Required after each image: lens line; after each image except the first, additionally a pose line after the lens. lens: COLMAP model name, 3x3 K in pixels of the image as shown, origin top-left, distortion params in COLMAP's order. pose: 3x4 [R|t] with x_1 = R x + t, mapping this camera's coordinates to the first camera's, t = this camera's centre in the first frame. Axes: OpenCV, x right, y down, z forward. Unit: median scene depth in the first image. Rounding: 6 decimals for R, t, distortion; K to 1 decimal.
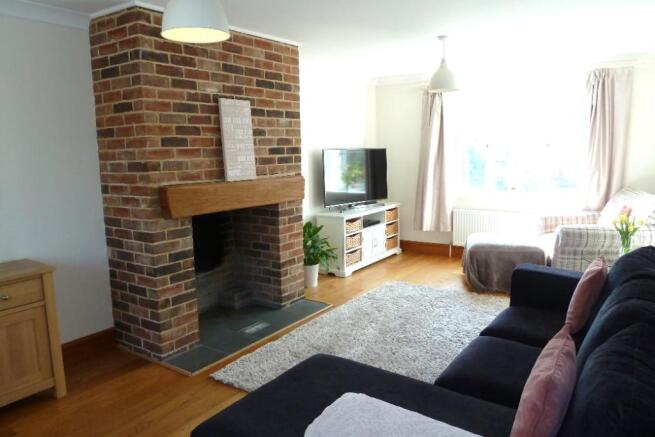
lens RADIAL K [[476.7, 0, 327.5], [0, 476.7, 218.5], [0, 0, 1]] dist [-0.057547, 0.001164]
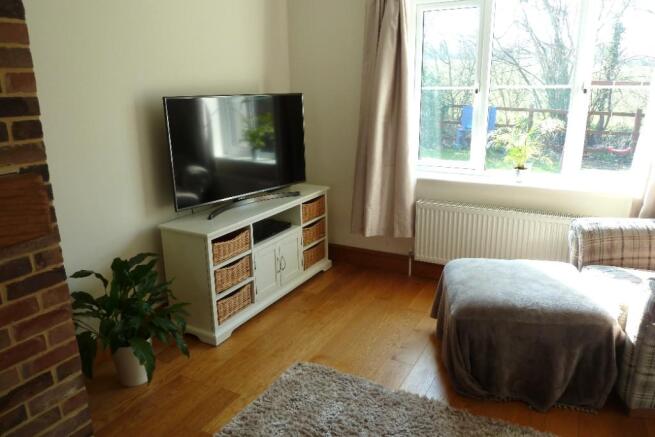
lens RADIAL K [[476.7, 0, 327.5], [0, 476.7, 218.5], [0, 0, 1]] dist [-0.057547, 0.001164]
pose [[0.995030, -0.017815, 0.097972, 0.097673], [0.005916, 0.992704, 0.120430, -0.069244], [-0.099402, -0.119252, 0.987876, 0.427869]]
